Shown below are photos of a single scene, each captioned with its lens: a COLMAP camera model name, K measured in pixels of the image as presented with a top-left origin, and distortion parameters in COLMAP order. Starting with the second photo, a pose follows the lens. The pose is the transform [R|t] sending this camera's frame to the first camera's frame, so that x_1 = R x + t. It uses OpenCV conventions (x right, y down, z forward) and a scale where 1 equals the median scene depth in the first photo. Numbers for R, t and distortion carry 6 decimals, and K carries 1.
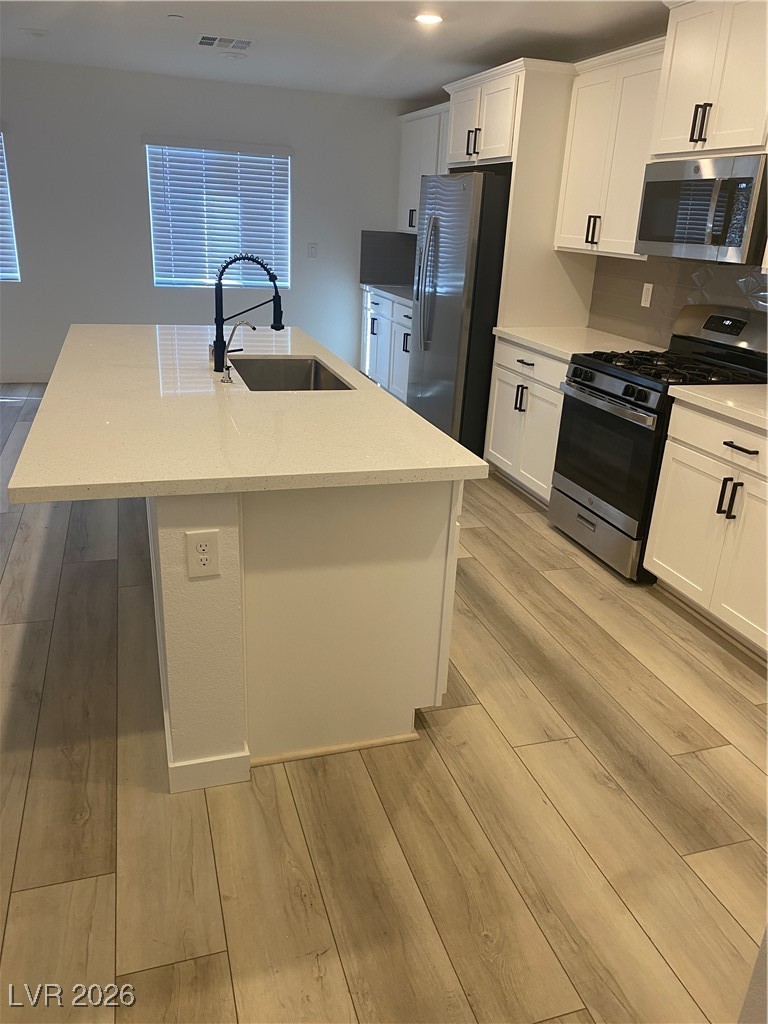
lens RADIAL K [[777.8, 0, 391.1], [0, 777.8, 513.0], [0, 0, 1]] dist [0.053460, -0.078635]
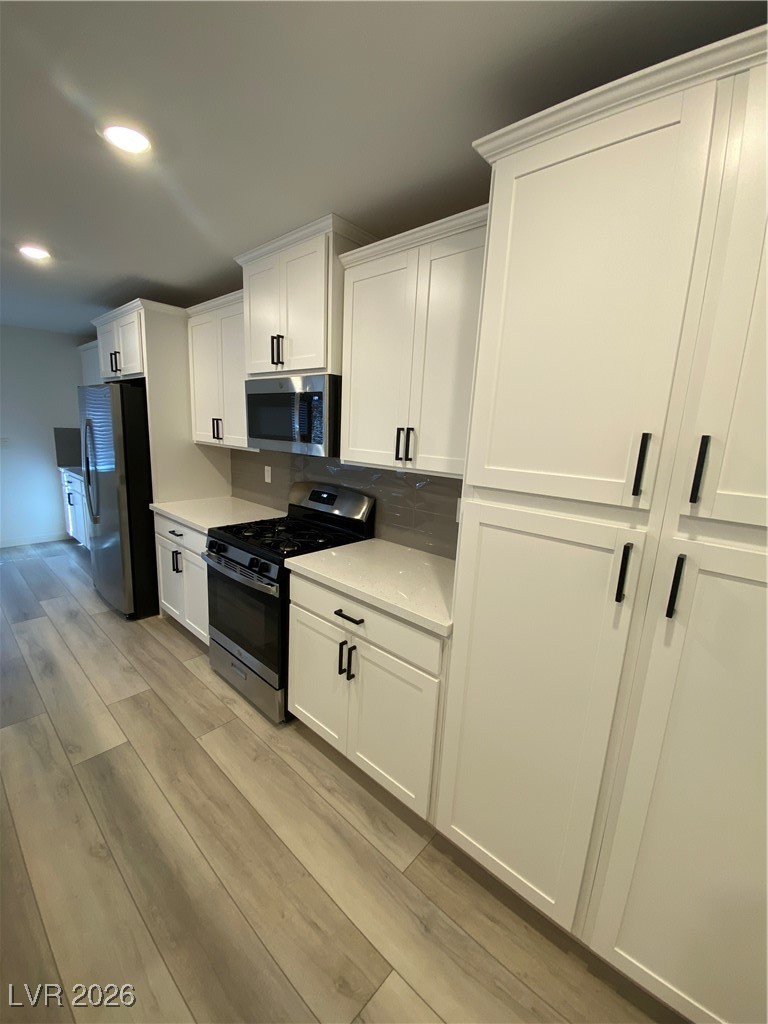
lens RADIAL K [[412.8, 0, 382.5], [0, 412.8, 512.8], [0, 0, 1]] dist [0.025798, -0.023345]
pose [[0.866838, -0.106814, 0.487014, 0.176129], [0.172028, 0.980874, -0.091065, -0.139158], [-0.467972, 0.162719, 0.868634, 0.357801]]
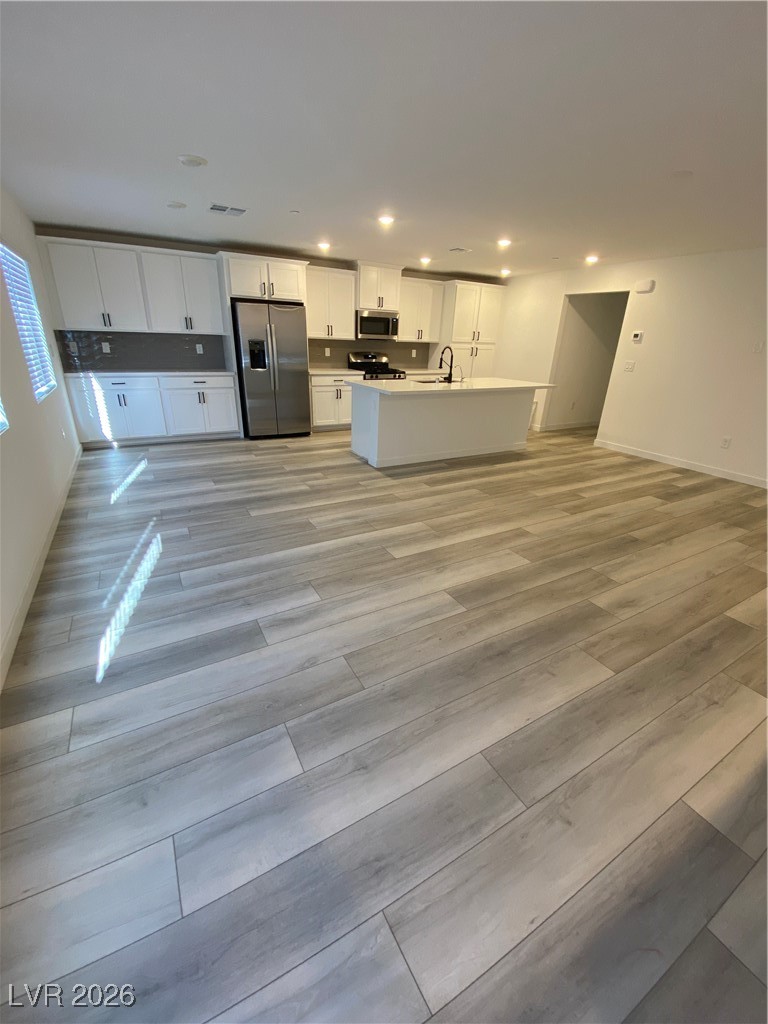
lens RADIAL K [[412.8, 0, 382.5], [0, 412.8, 512.8], [0, 0, 1]] dist [0.025798, -0.023345]
pose [[-0.204617, -0.431743, 0.878482, -1.719698], [0.305317, 0.824544, 0.476349, -0.577329], [-0.930007, 0.365684, -0.036897, 1.360955]]
